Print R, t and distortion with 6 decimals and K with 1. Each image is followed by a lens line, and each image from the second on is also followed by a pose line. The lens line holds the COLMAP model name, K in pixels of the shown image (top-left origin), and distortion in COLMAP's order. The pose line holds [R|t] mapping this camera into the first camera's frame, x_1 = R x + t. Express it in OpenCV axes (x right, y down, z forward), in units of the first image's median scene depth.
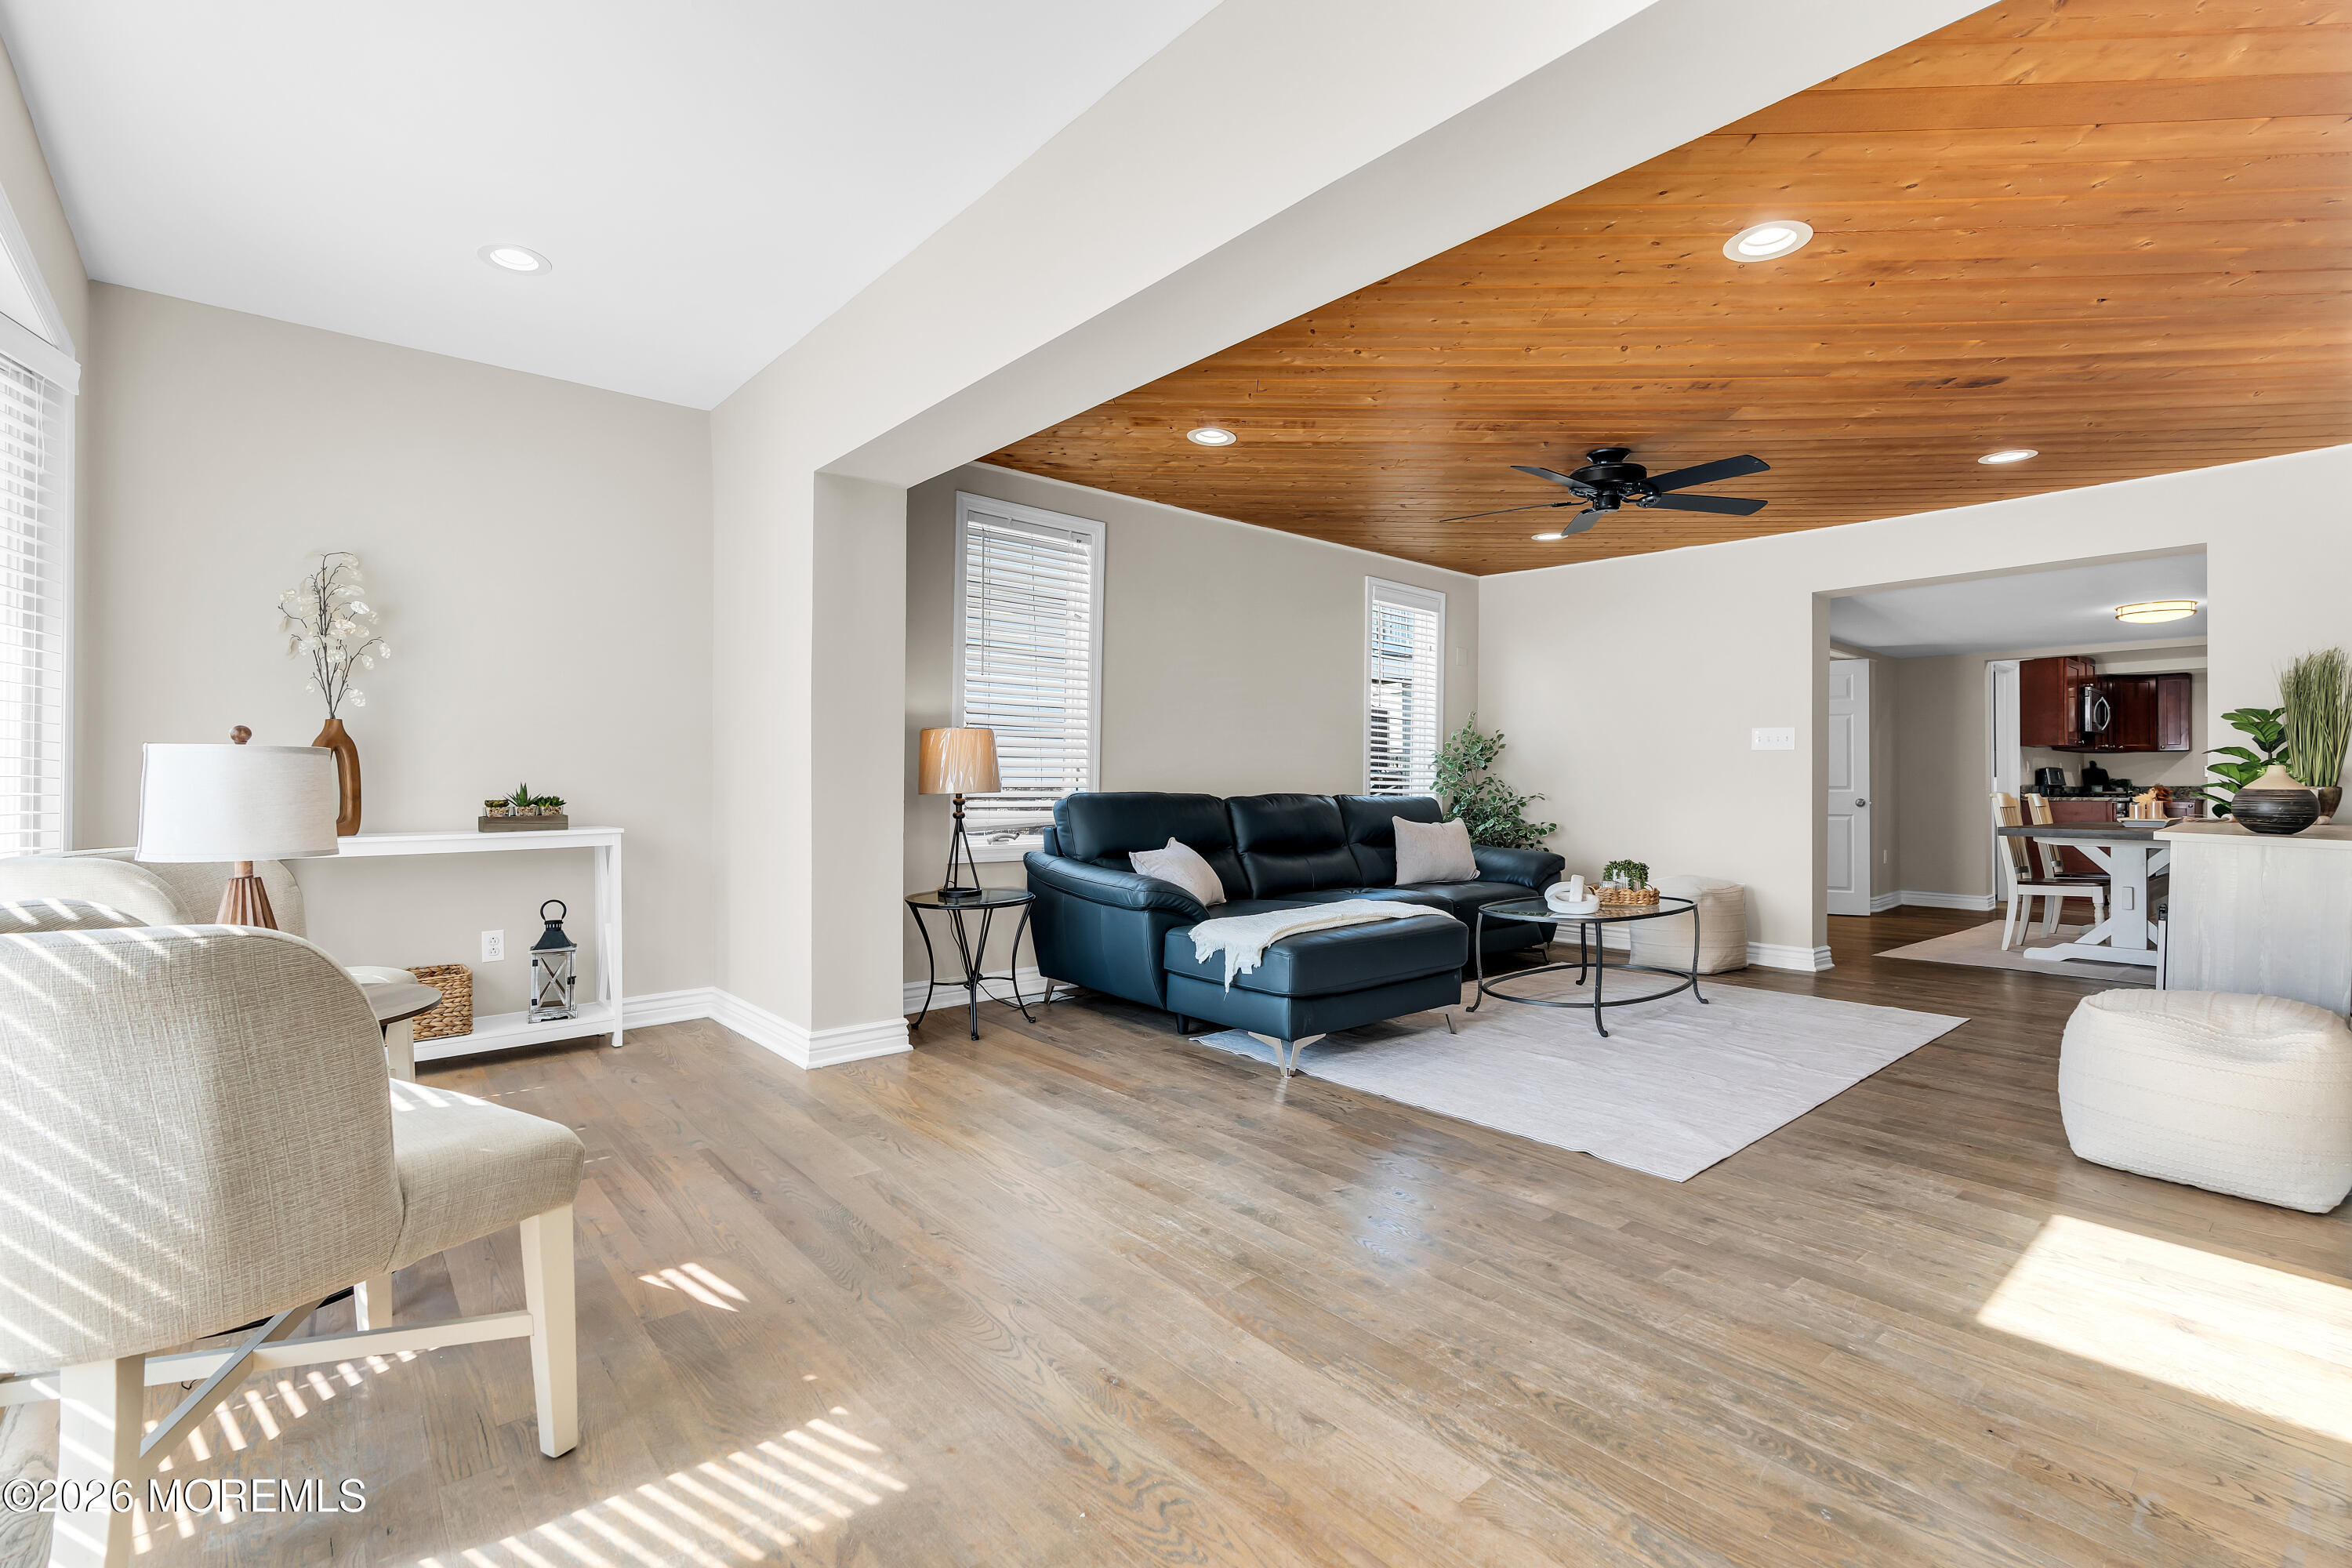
lens RADIAL K [[1036.7, 0, 1190.6], [0, 1036.7, 778.1], [0, 0, 1]] dist [0.001959, 0.000710]
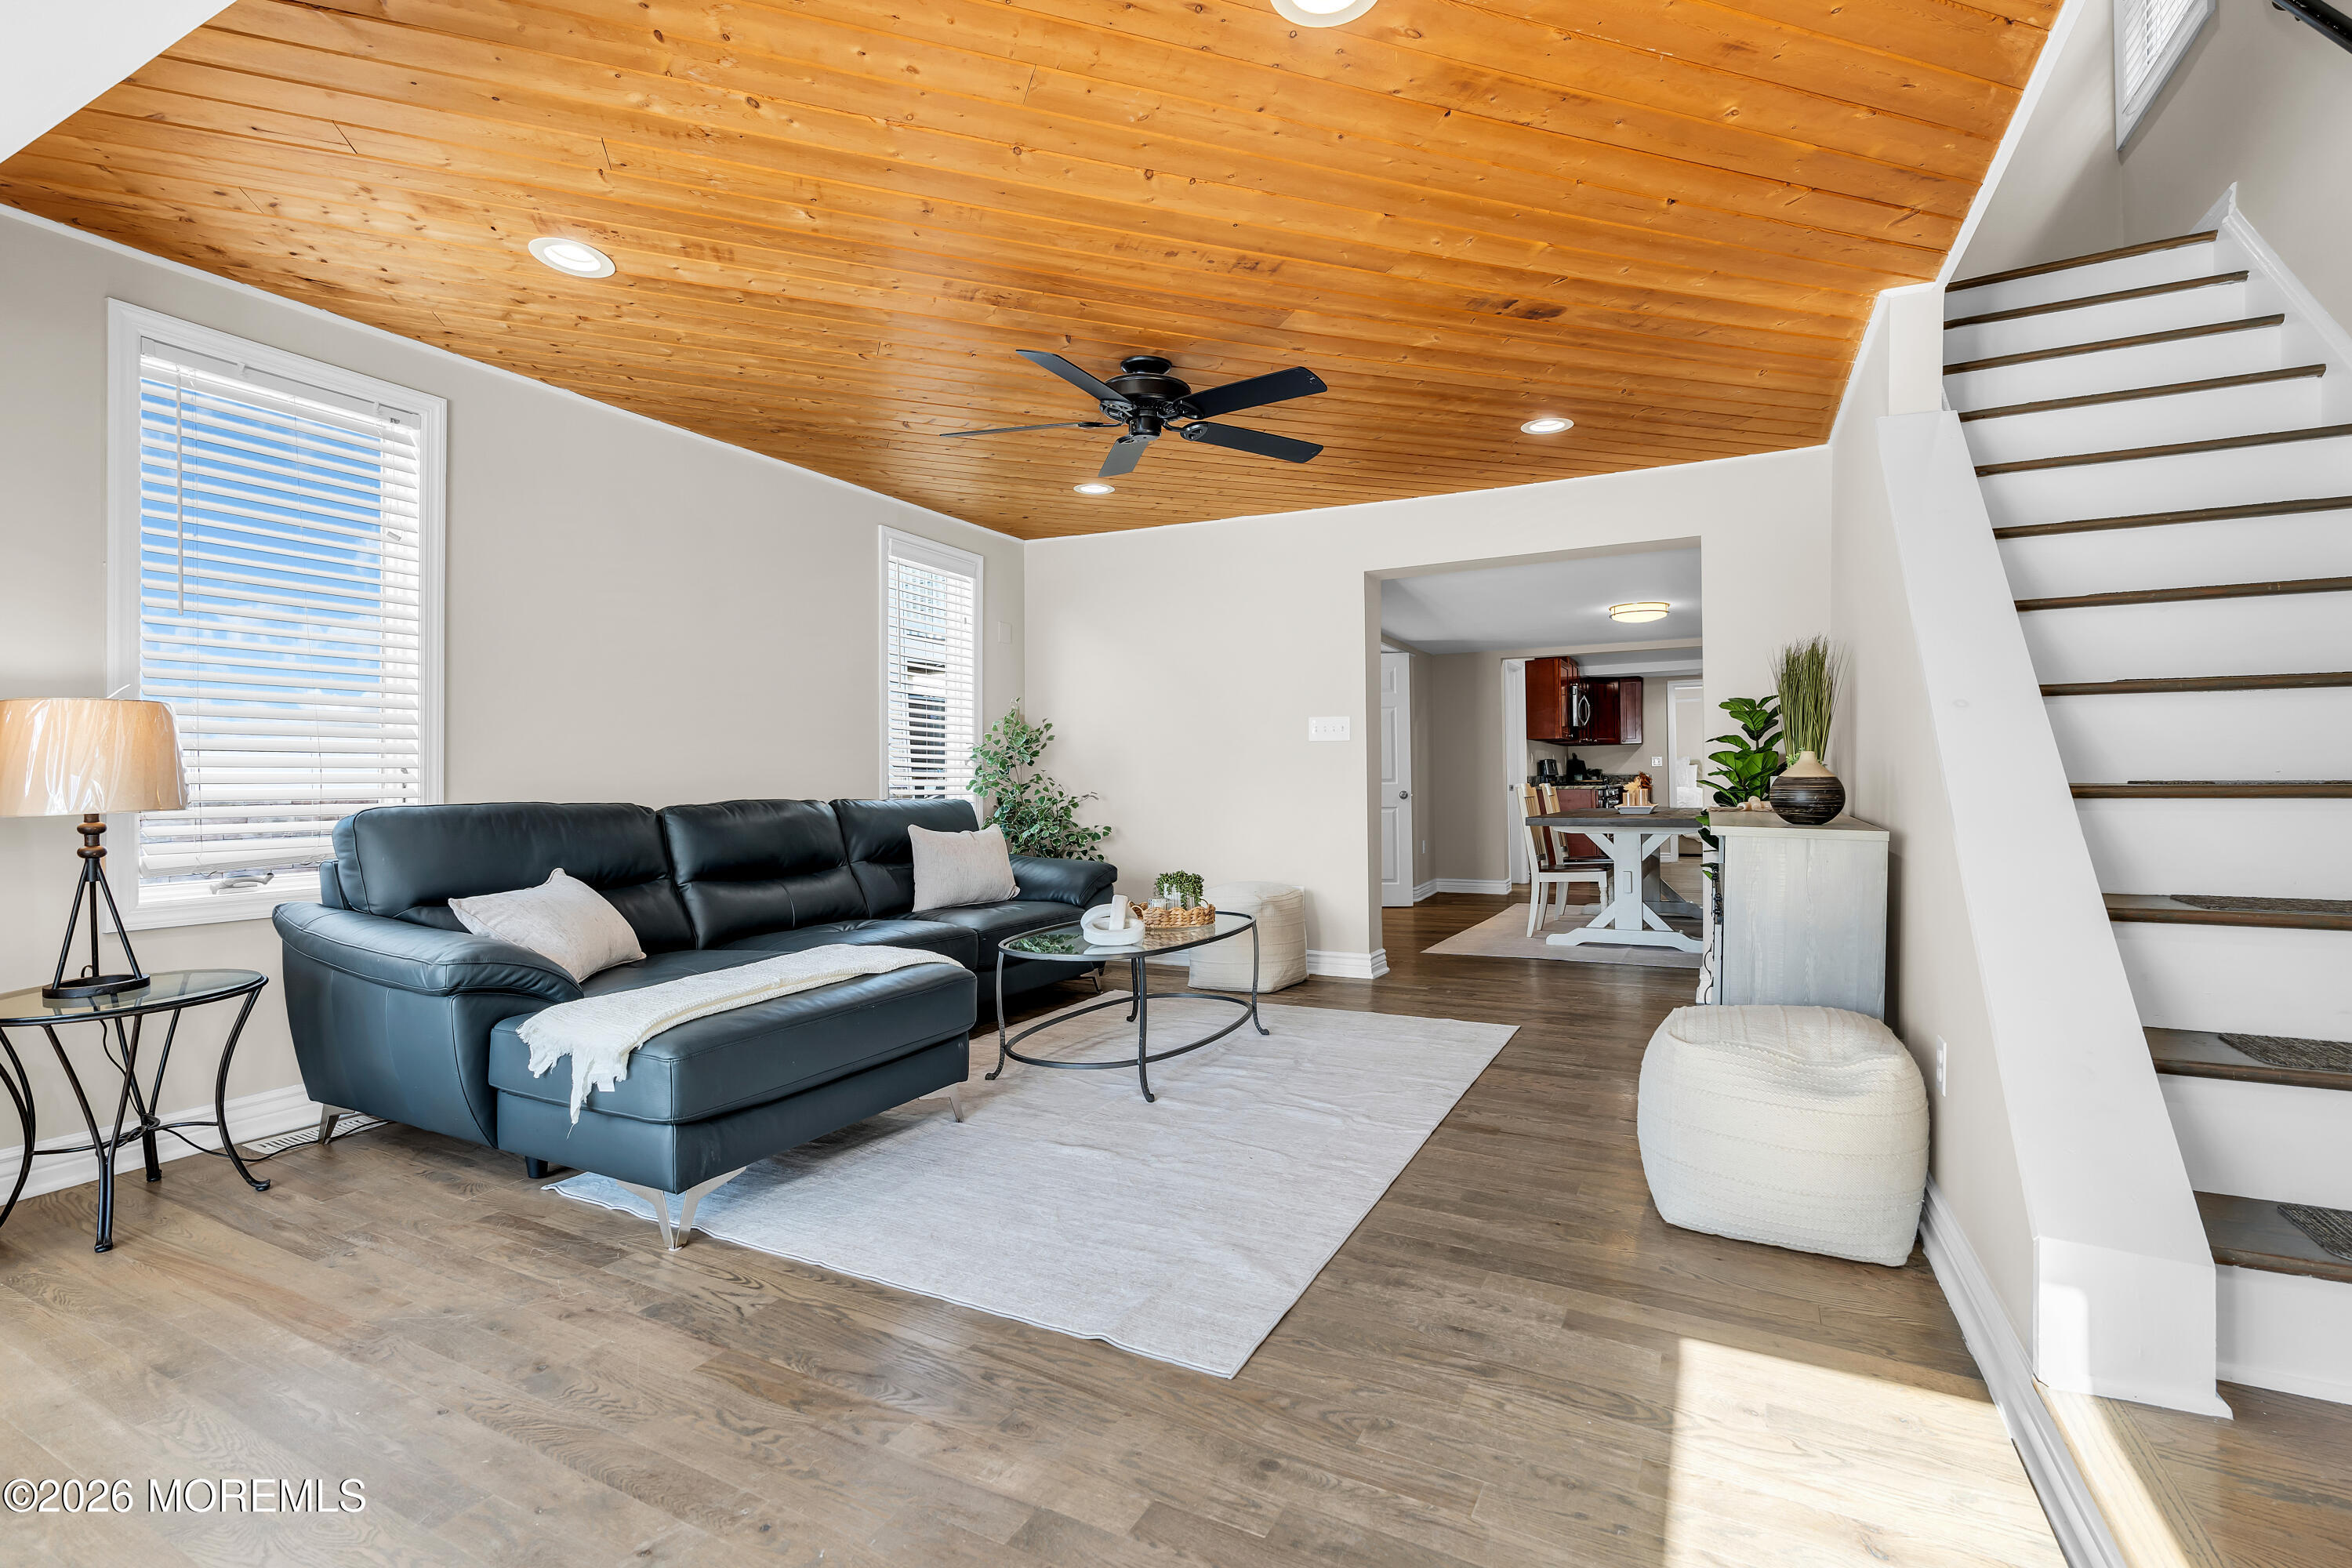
lens RADIAL K [[1055.2, 0, 1175.4], [0, 1055.2, 777.1], [0, 0, 1]] dist [-0.008729, 0.000350]
pose [[0.931105, -0.013327, 0.364508, 0.125953], [0.013107, 0.999909, 0.003078, 0.000419], [-0.364516, 0.001912, 0.931195, 0.242599]]
